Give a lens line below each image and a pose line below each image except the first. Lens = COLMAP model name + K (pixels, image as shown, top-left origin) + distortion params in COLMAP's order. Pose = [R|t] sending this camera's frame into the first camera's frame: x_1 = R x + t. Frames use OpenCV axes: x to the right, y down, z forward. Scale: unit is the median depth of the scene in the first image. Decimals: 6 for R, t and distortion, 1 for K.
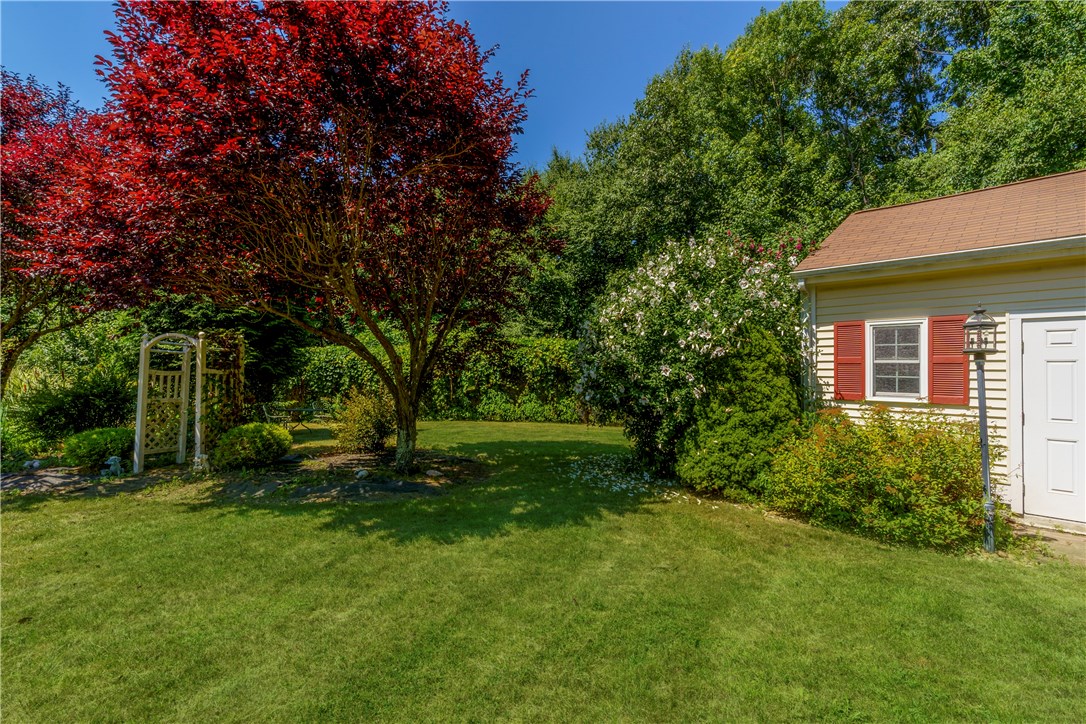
lens RADIAL K [[505.4, 0, 554.1], [0, 505.4, 341.8], [0, 0, 1]] dist [-0.001907, 0.000551]
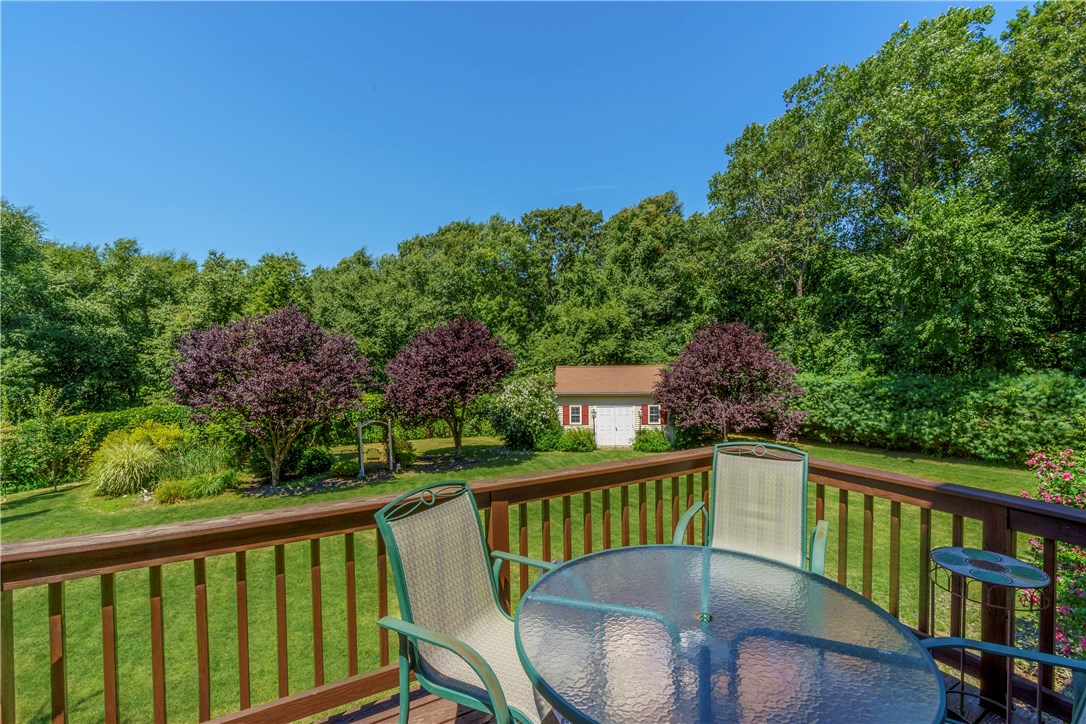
lens RADIAL K [[505.4, 0, 554.1], [0, 505.4, 341.8], [0, 0, 1]] dist [-0.001907, 0.000551]
pose [[0.711478, 0.020082, 0.702421, -2.475247], [-0.021708, 0.999743, -0.006595, -0.548198], [-0.702373, -0.010556, 0.711731, -1.927784]]
